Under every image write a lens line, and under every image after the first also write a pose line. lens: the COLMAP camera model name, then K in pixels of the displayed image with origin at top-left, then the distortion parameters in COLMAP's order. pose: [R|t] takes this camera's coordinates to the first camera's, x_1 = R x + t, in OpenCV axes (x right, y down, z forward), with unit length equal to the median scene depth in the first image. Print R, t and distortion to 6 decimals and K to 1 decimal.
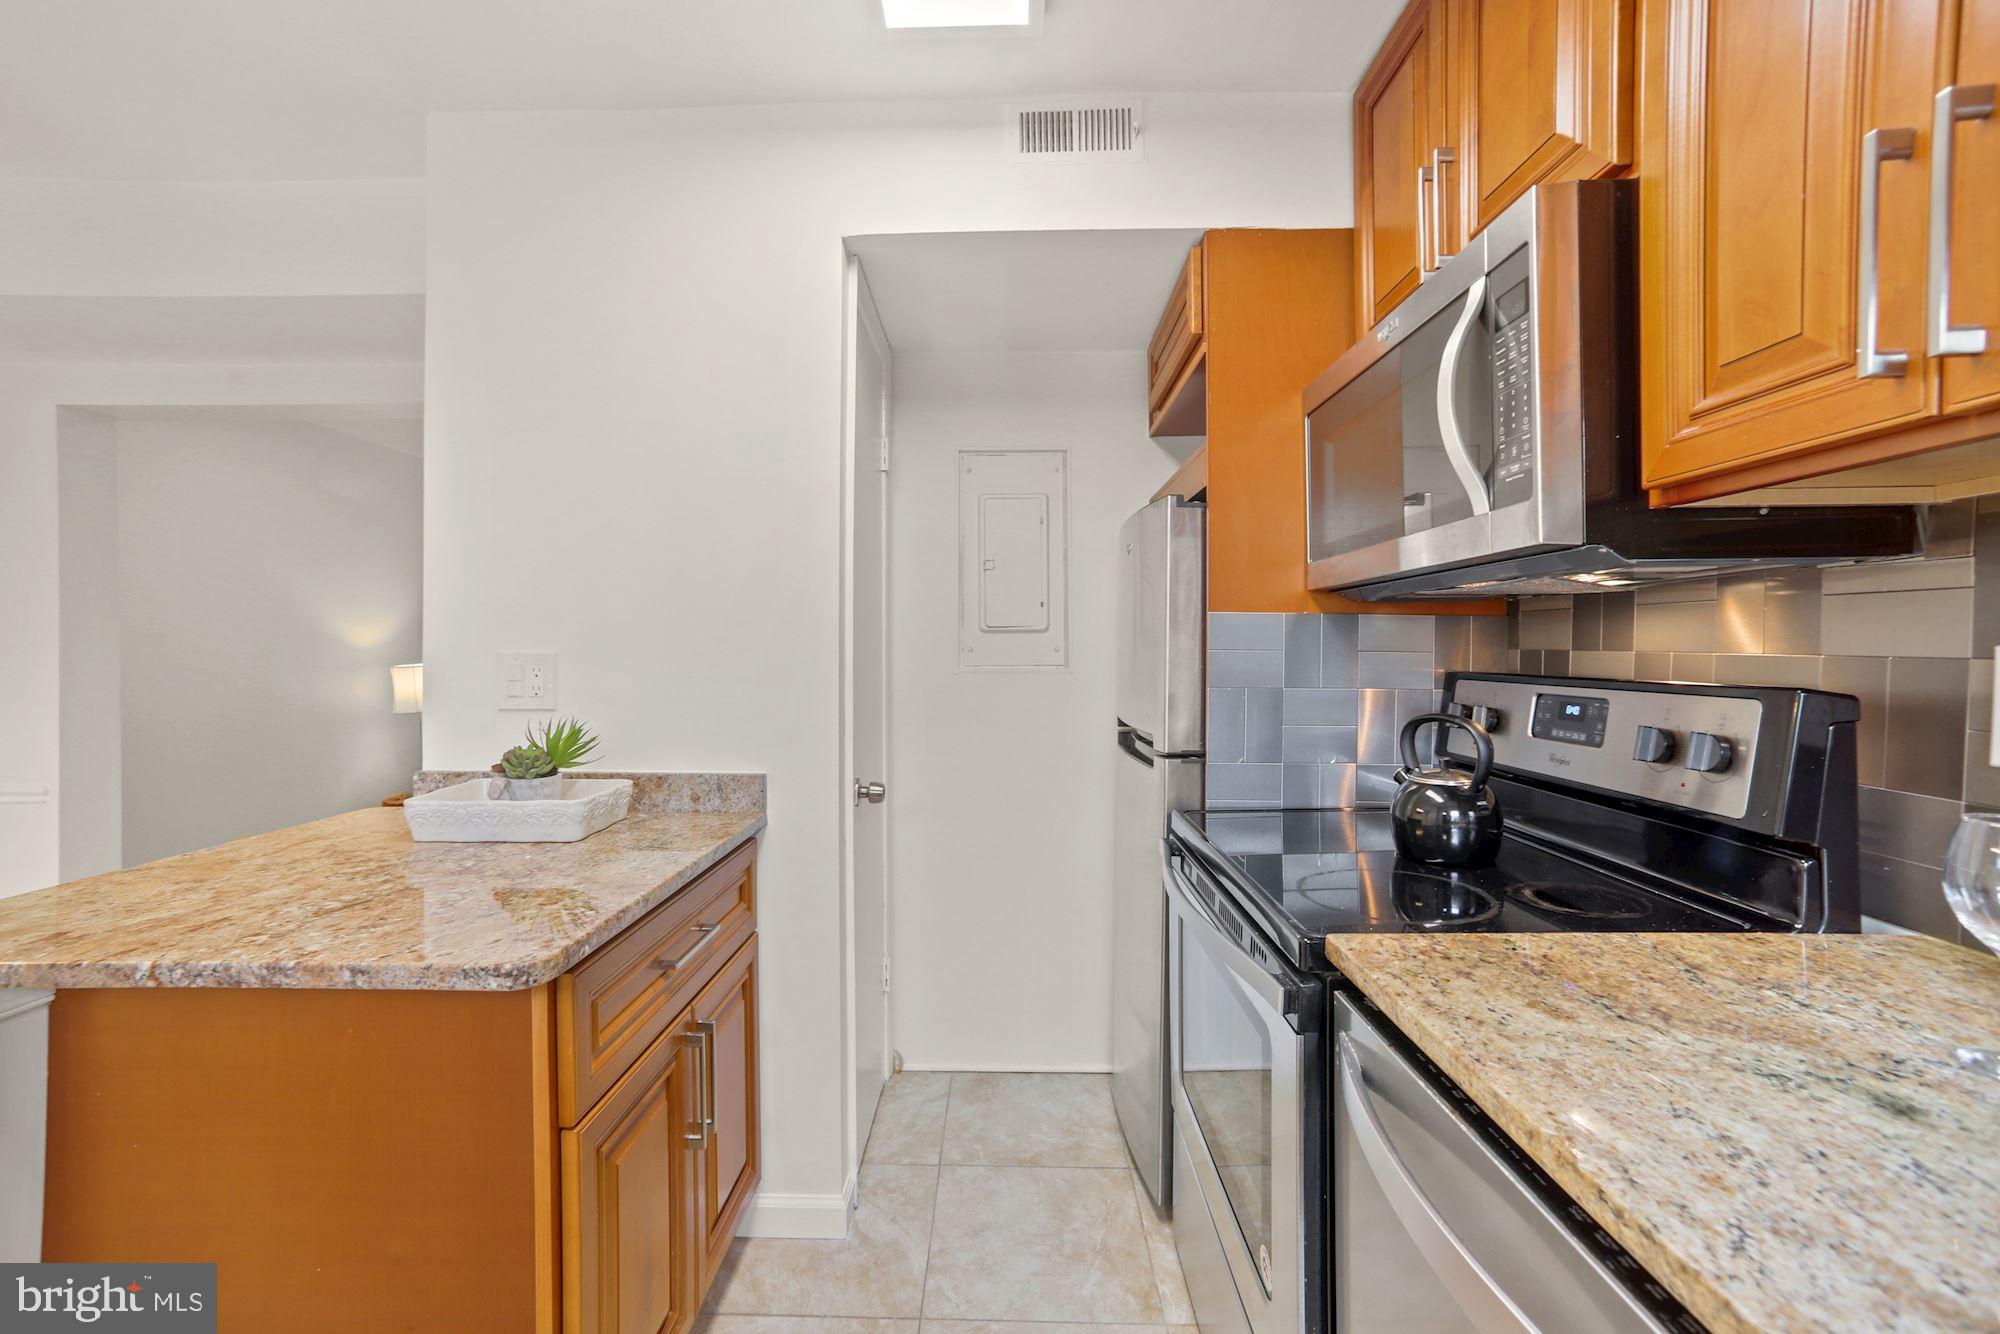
lens RADIAL K [[834.8, 0, 987.7], [0, 834.8, 652.3], [0, 0, 1]] dist [-0.051284, 0.028789]
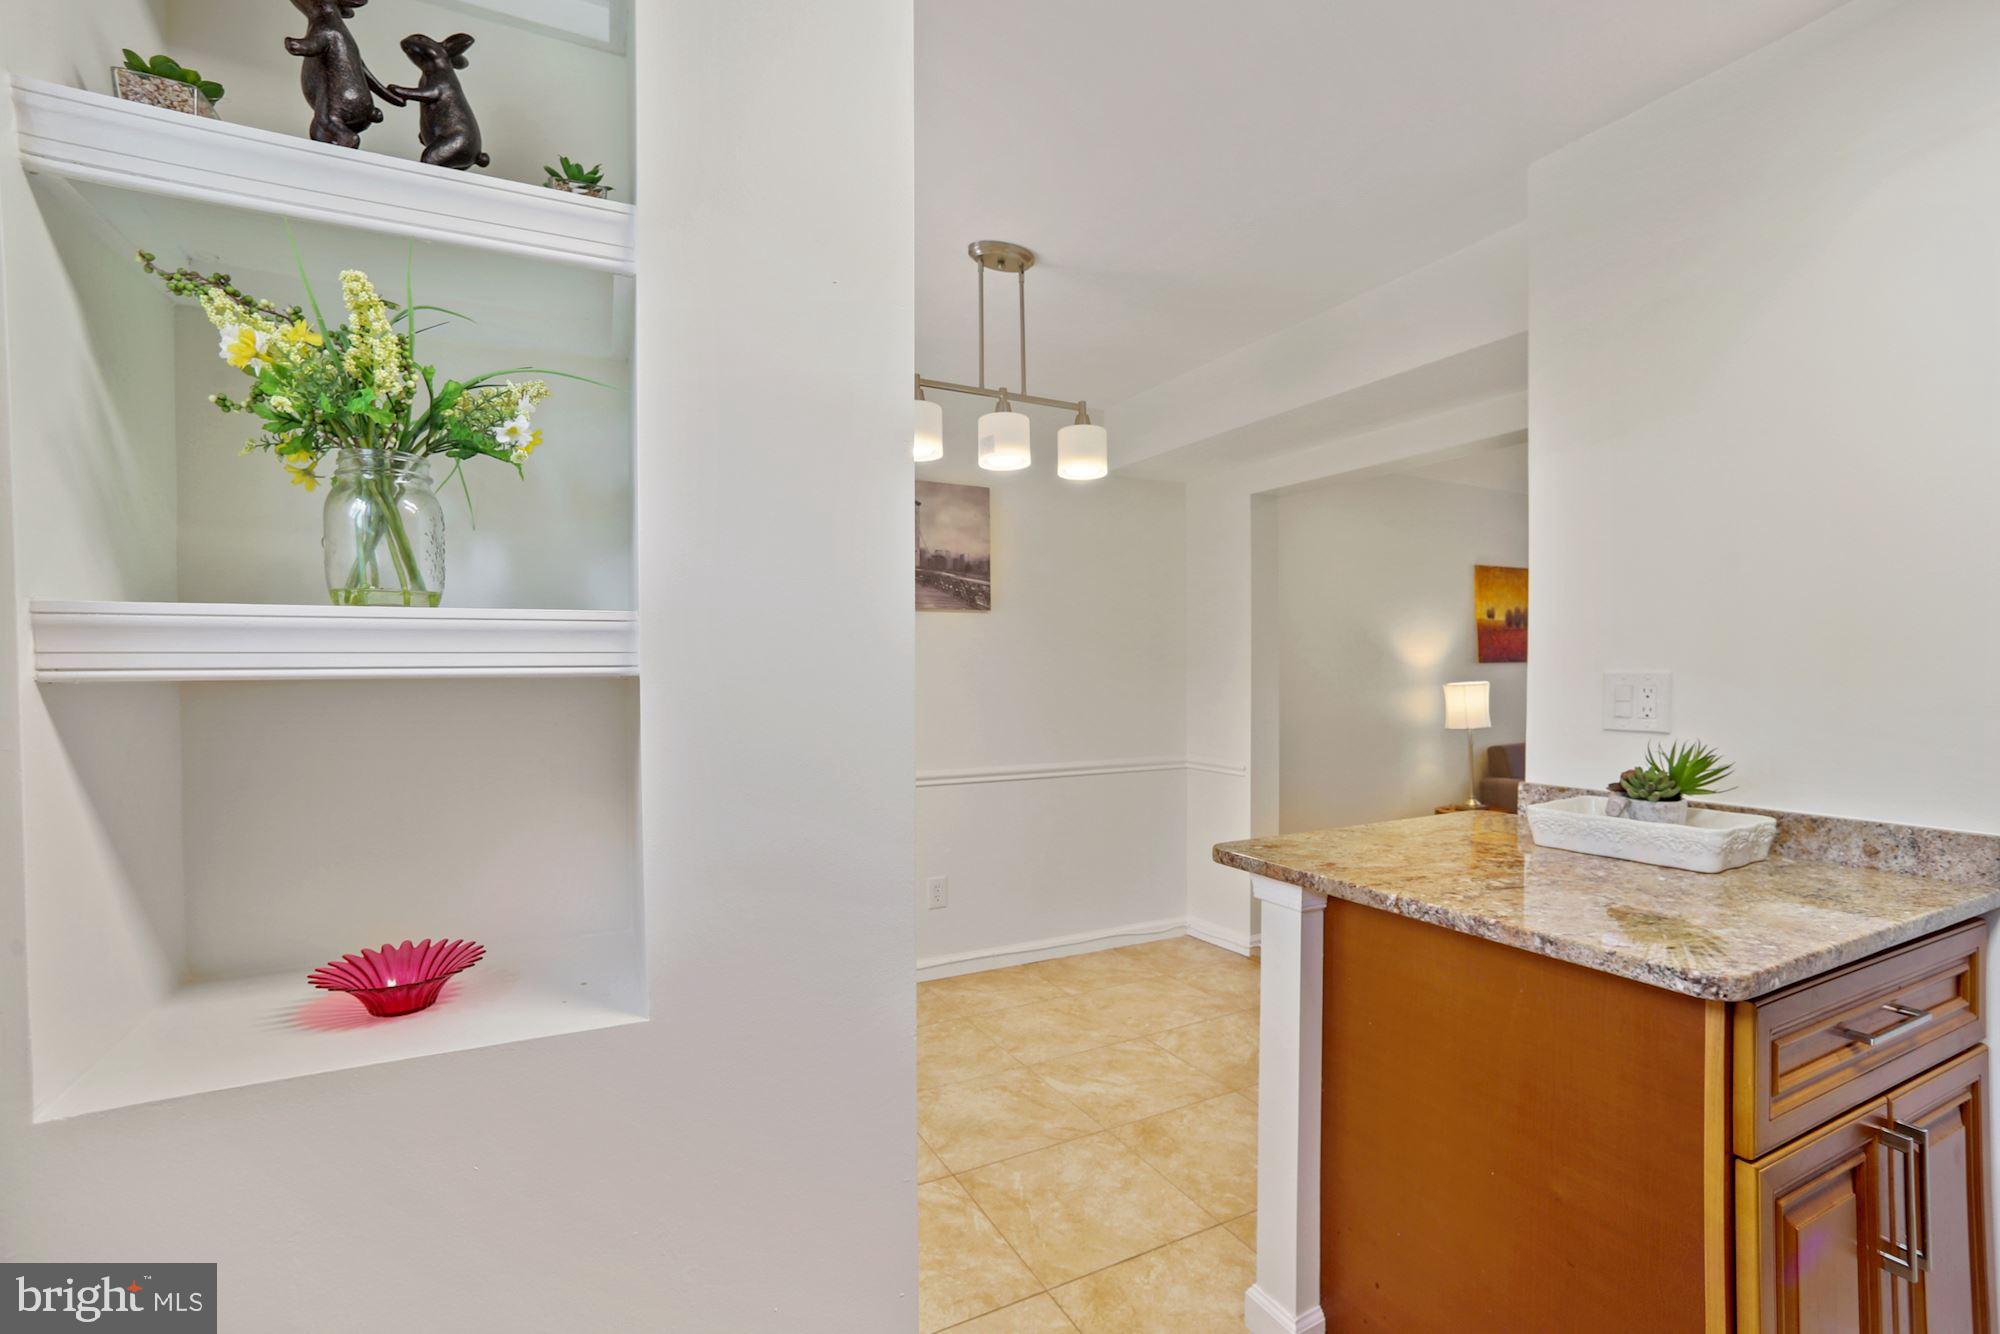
lens RADIAL K [[886.8, 0, 1003.3], [0, 886.8, 681.9], [0, 0, 1]] dist [-0.058893, 0.028665]
pose [[0.486039, 0.014543, -0.873816, -0.042023], [-0.003587, 0.999886, 0.014646, -0.000867], [0.873930, -0.003984, 0.486036, -0.215119]]
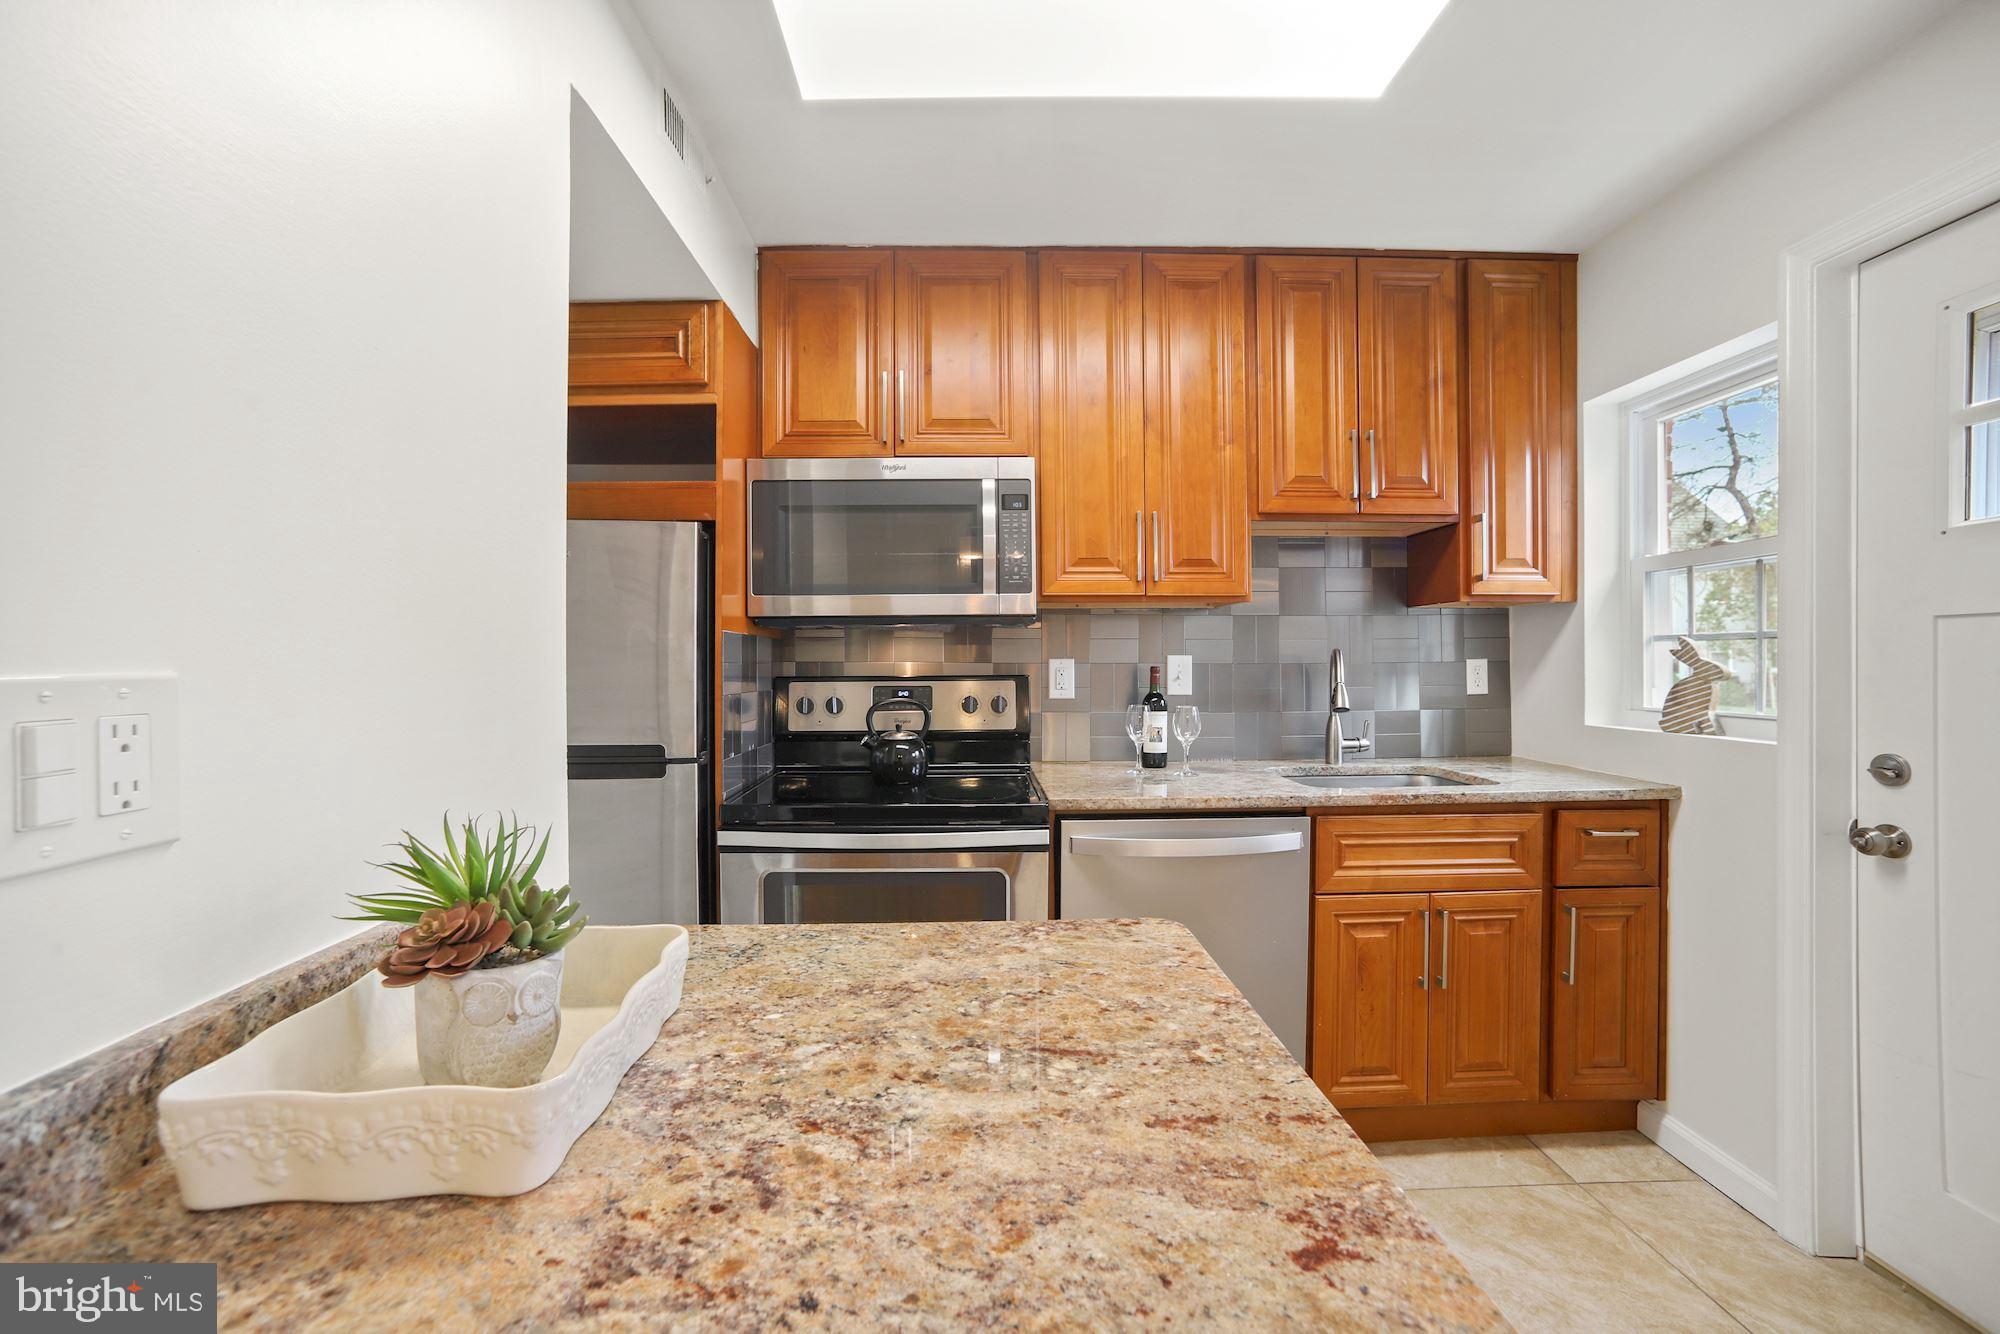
lens RADIAL K [[829.0, 0, 1001.5], [0, 829.0, 666.6], [0, 0, 1]] dist [-0.061981, 0.031432]
pose [[-0.058252, -0.007860, 0.998271, -1.235968], [0.009690, 0.999917, 0.008438, -0.004508], [-0.998255, 0.010165, -0.058171, 0.926493]]
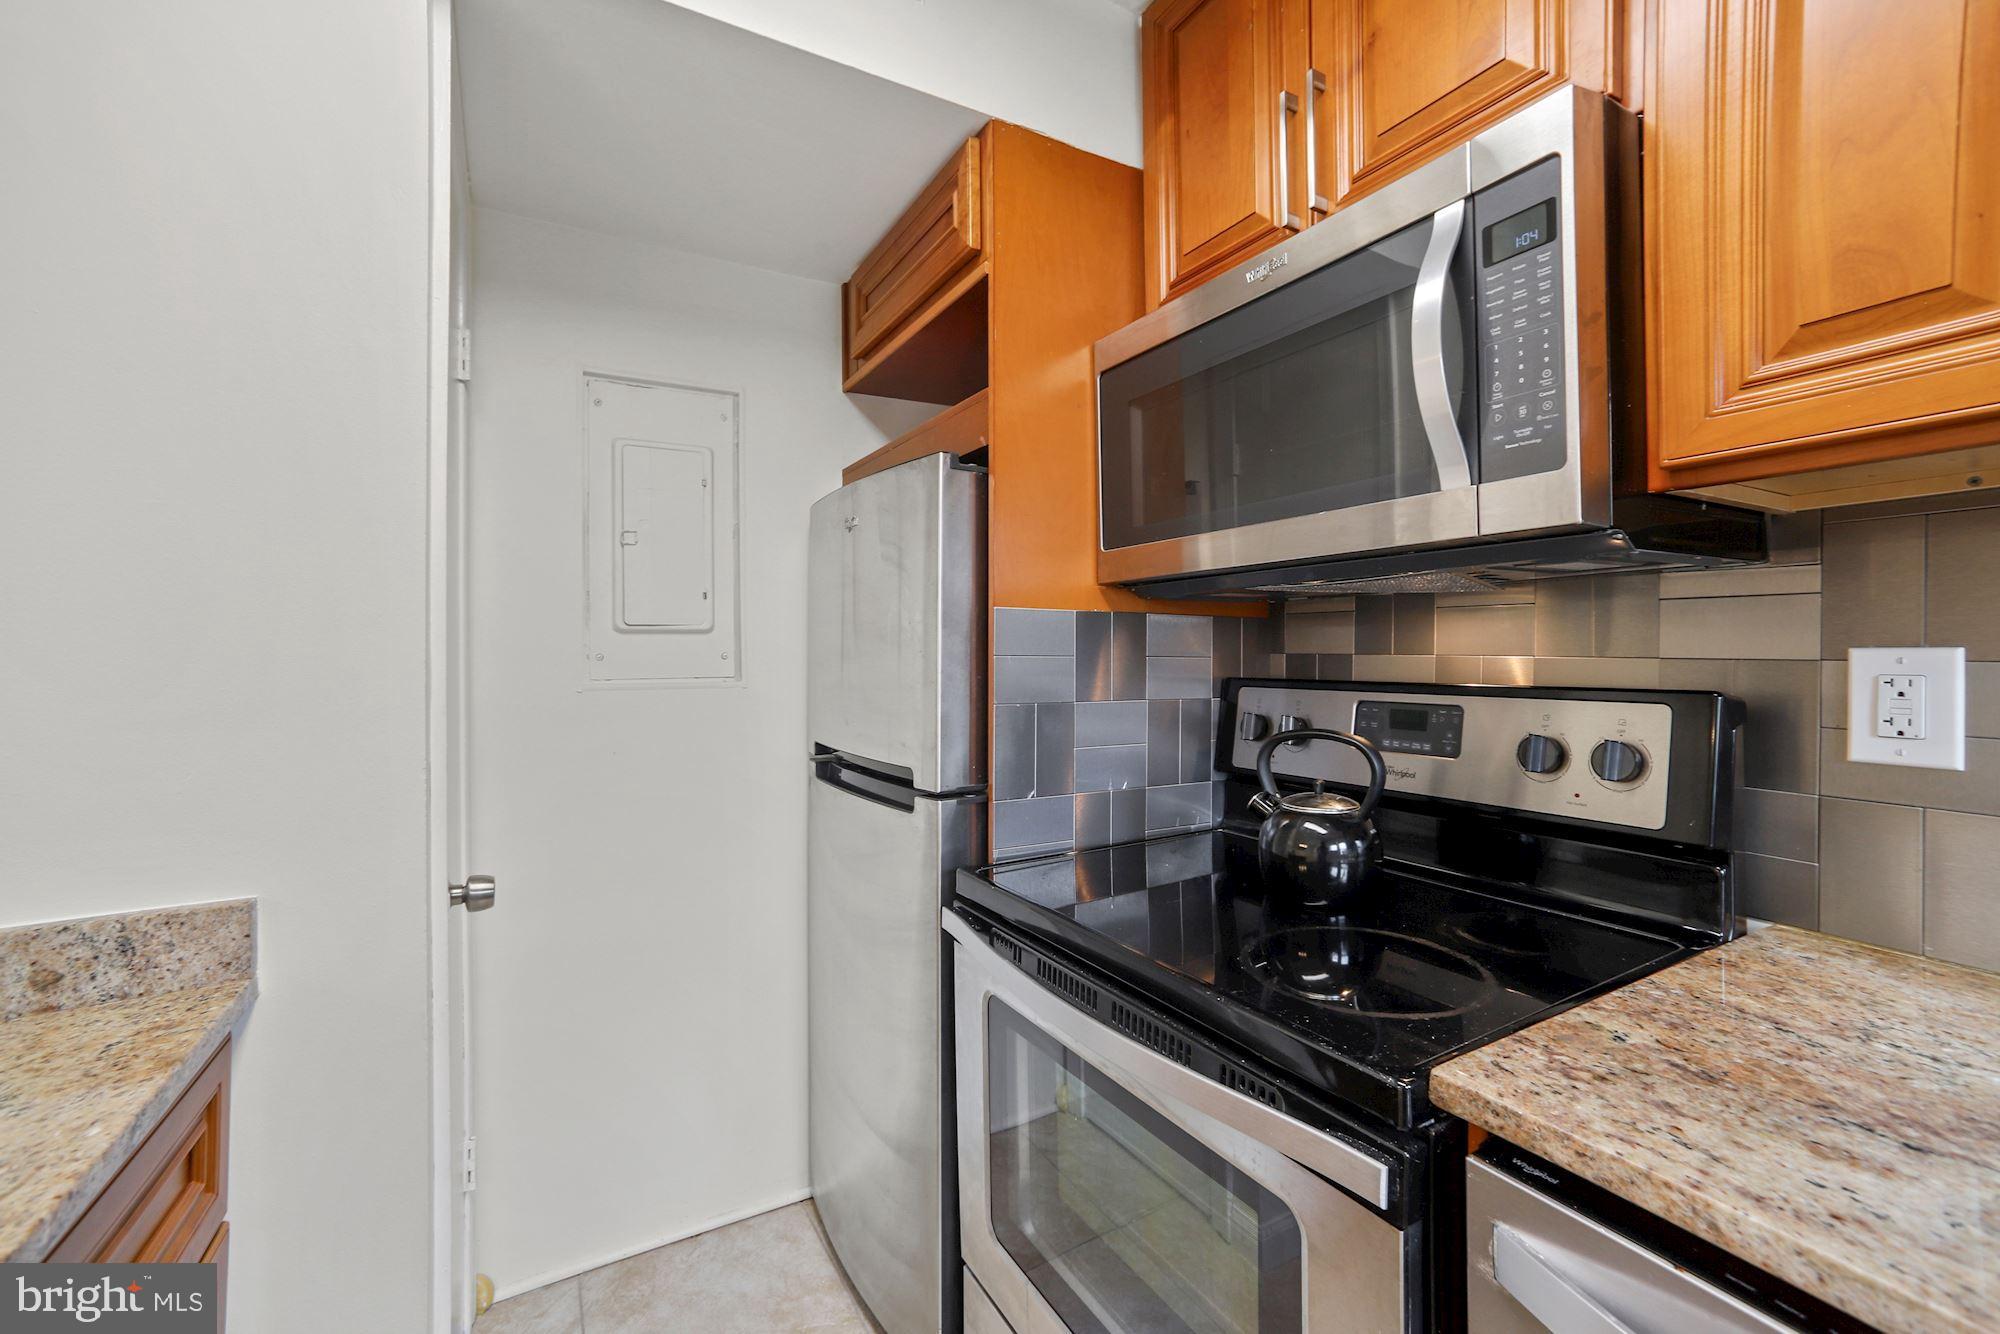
lens RADIAL K [[840.5, 0, 996.5], [0, 840.5, 653.3], [0, 0, 1]] dist [-0.042057, 0.025812]
pose [[0.857061, -0.002590, 0.515208, -0.188251], [0.006092, 0.999968, -0.005107, -0.001498], [-0.515179, 0.007515, 0.857050, 0.445744]]
